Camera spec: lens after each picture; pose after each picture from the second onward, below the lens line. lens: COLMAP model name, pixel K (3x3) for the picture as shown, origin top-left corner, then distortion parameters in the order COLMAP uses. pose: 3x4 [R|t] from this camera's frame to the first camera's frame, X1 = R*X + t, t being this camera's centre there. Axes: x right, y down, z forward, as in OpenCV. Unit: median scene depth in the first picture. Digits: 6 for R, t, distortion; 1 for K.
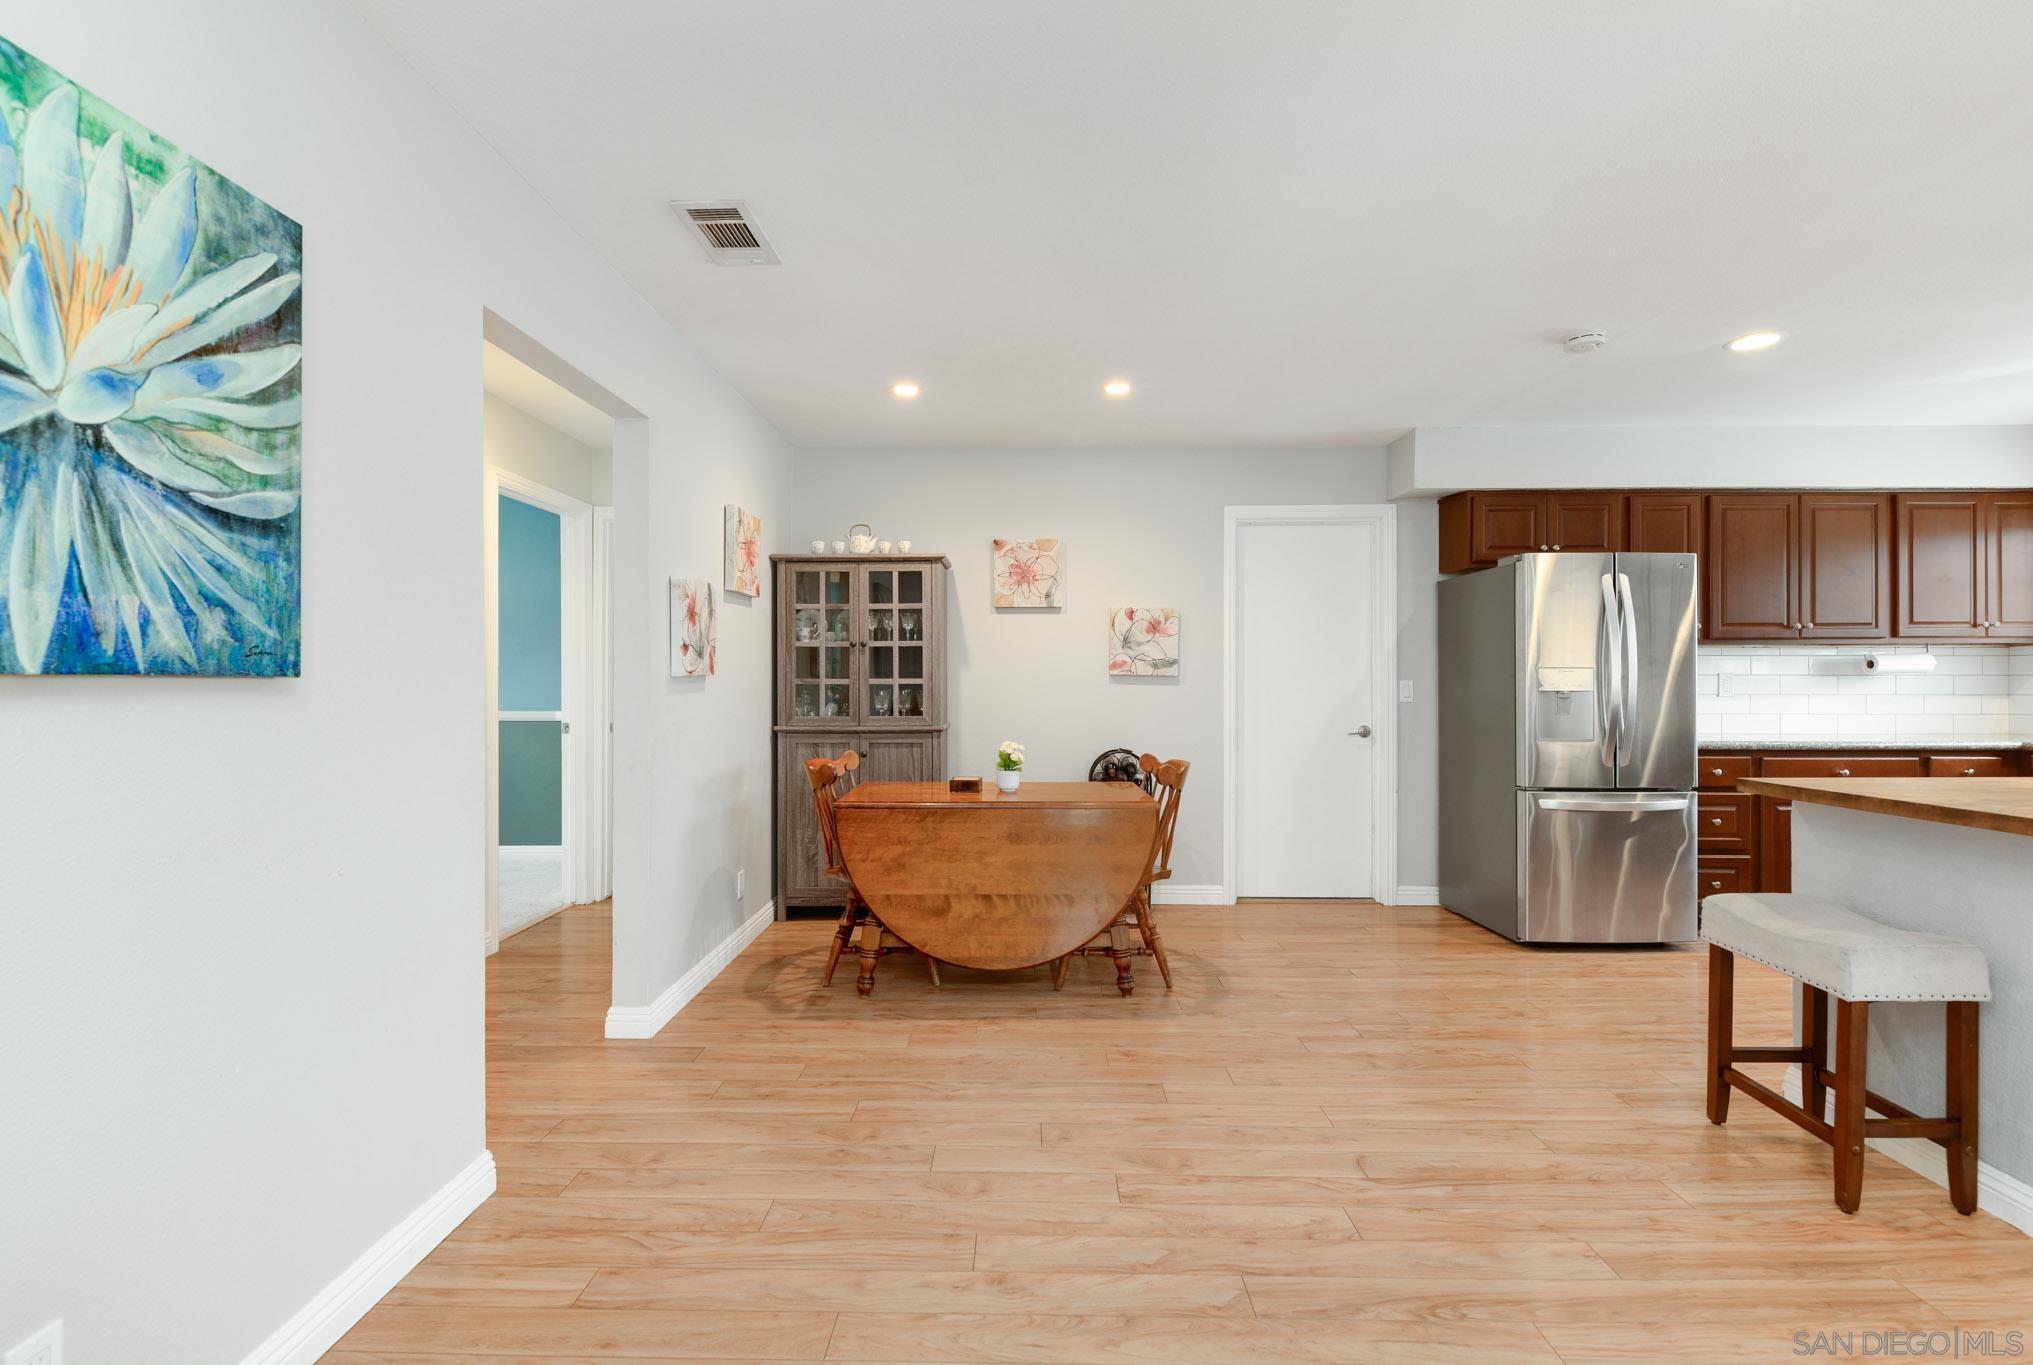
lens RADIAL K [[916.2, 0, 1016.5], [0, 916.2, 682.5], [0, 0, 1]] dist [-0.002462, -0.000653]
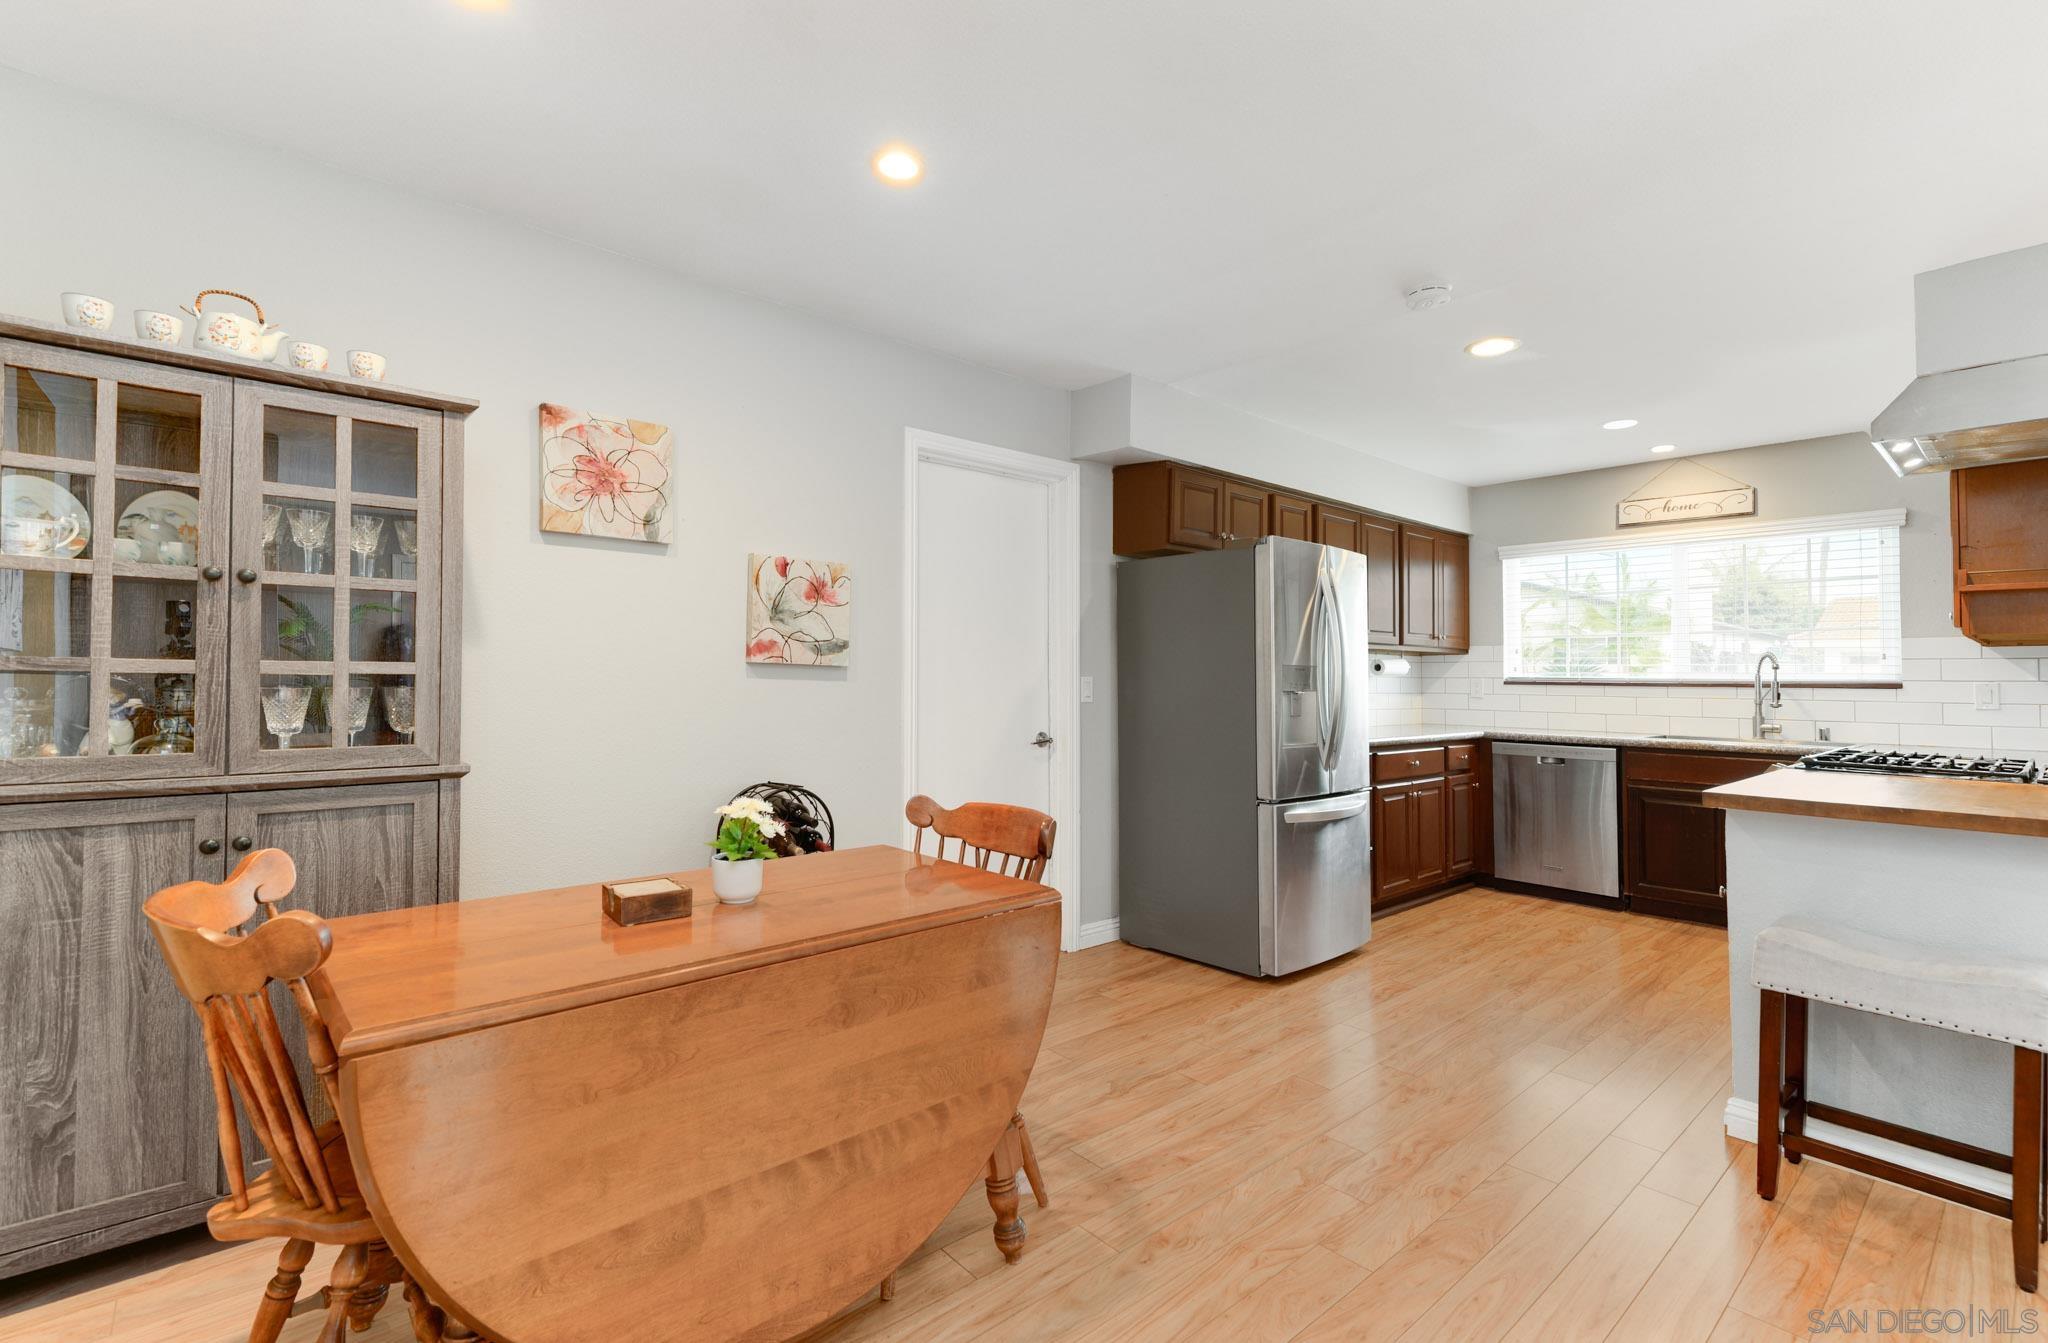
lens RADIAL K [[905.4, 0, 1034.7], [0, 905.4, 670.2], [0, 0, 1]] dist [0.016033, -0.009331]
pose [[0.738140, 0.015273, 0.674475, -0.178342], [-0.010593, 0.999883, -0.011048, 0.001318], [-0.674565, 0.001010, 0.738215, 0.449425]]
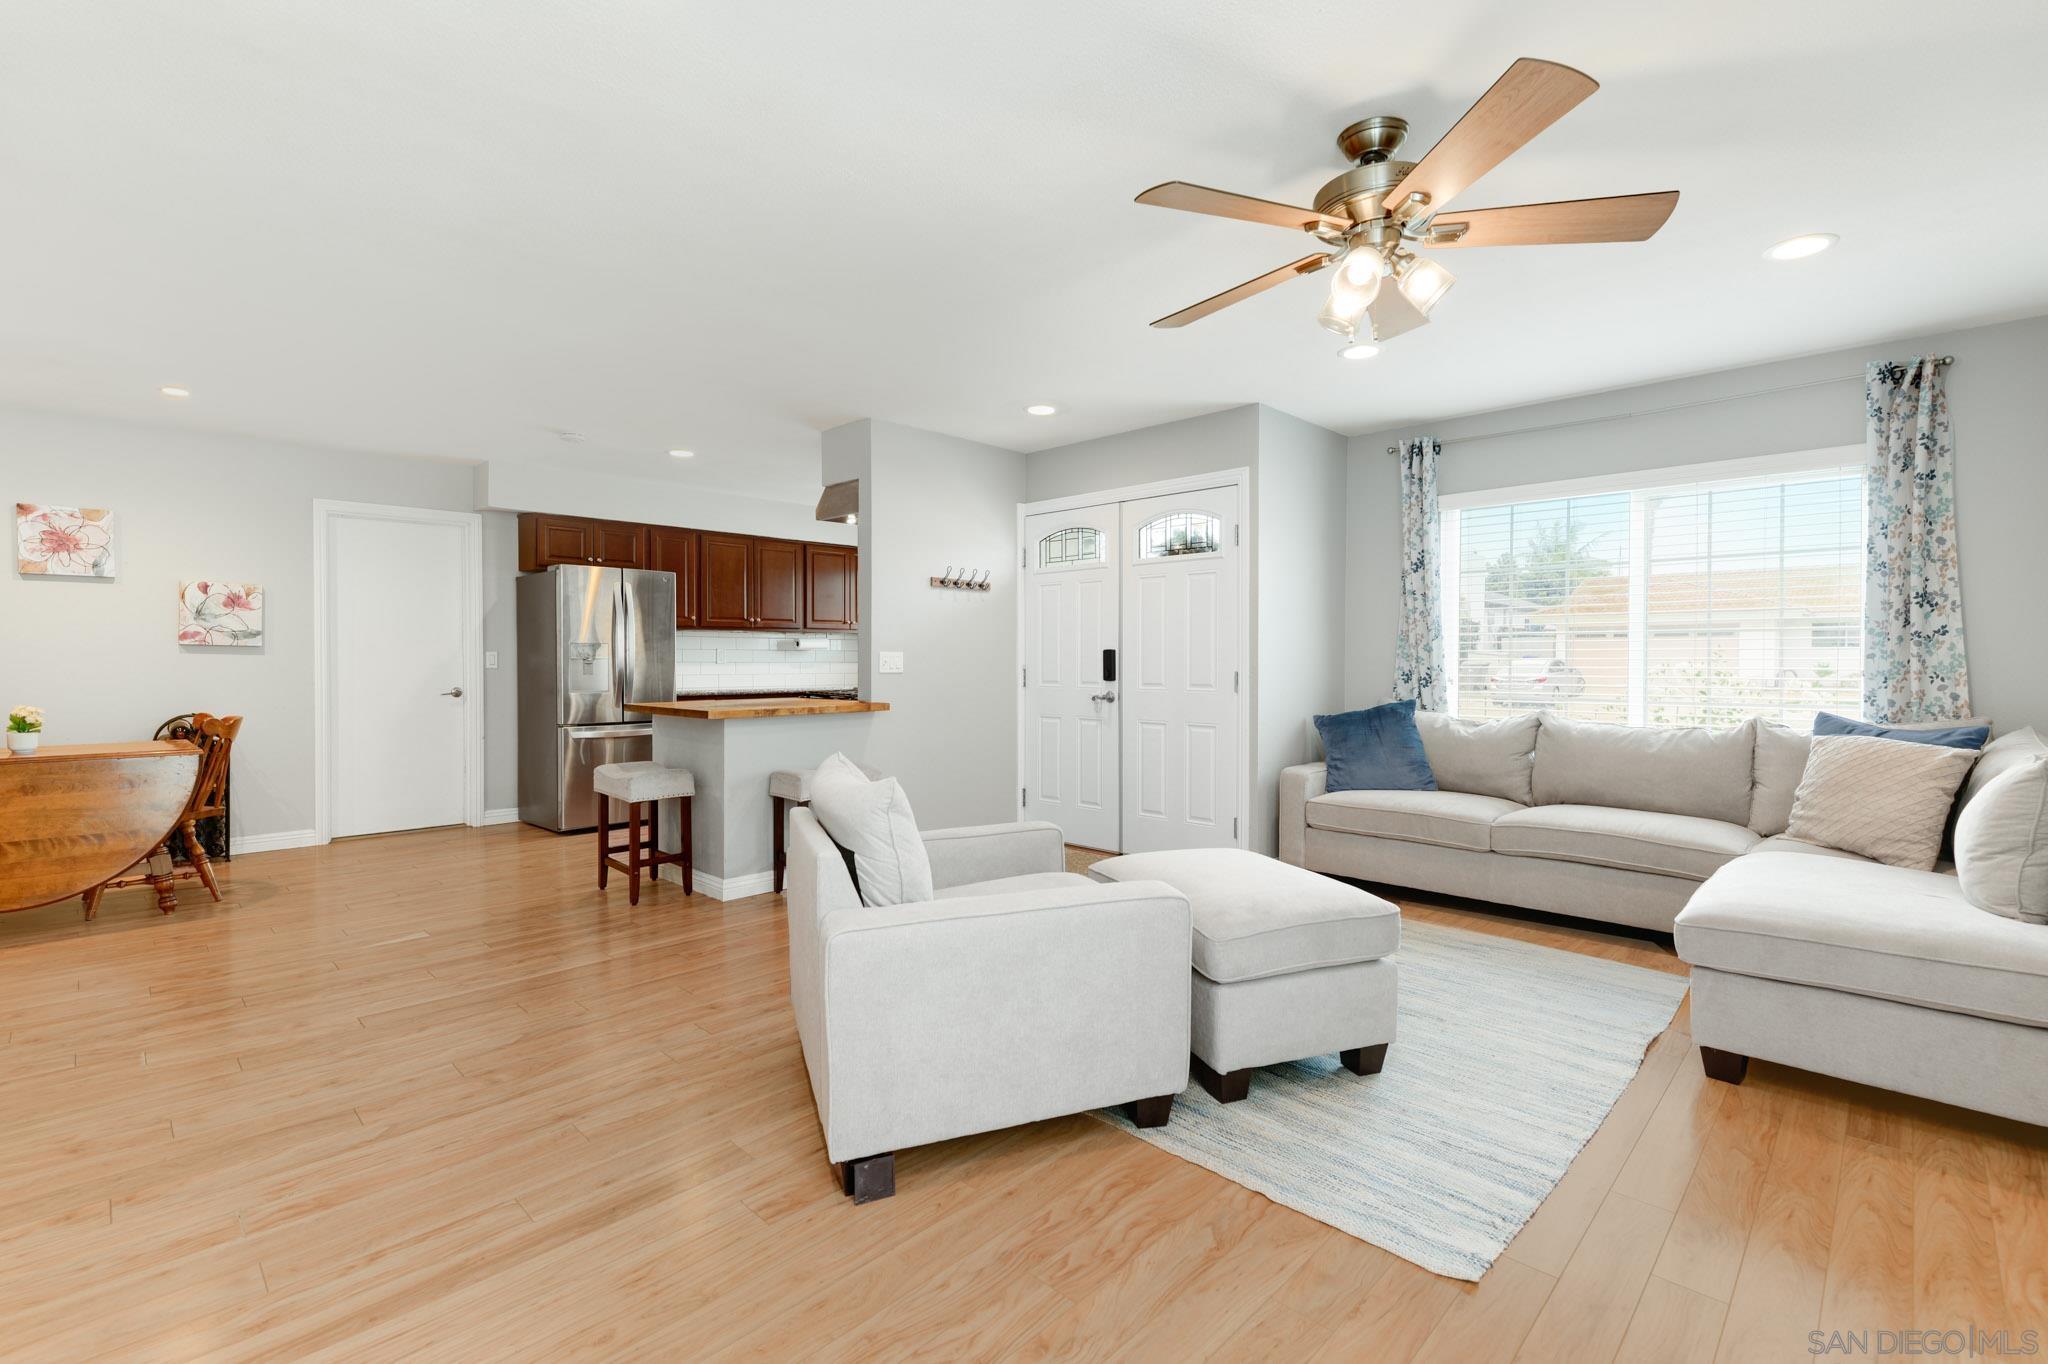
lens RADIAL K [[905.8, 0, 1017.9], [0, 905.8, 669.6], [0, 0, 1]] dist [0.024747, -0.015471]
pose [[0.690813, -0.007049, 0.722999, 0.007674], [-0.000930, 0.999943, 0.010638, 0.009032], [-0.723033, -0.008021, 0.690767, -0.457702]]
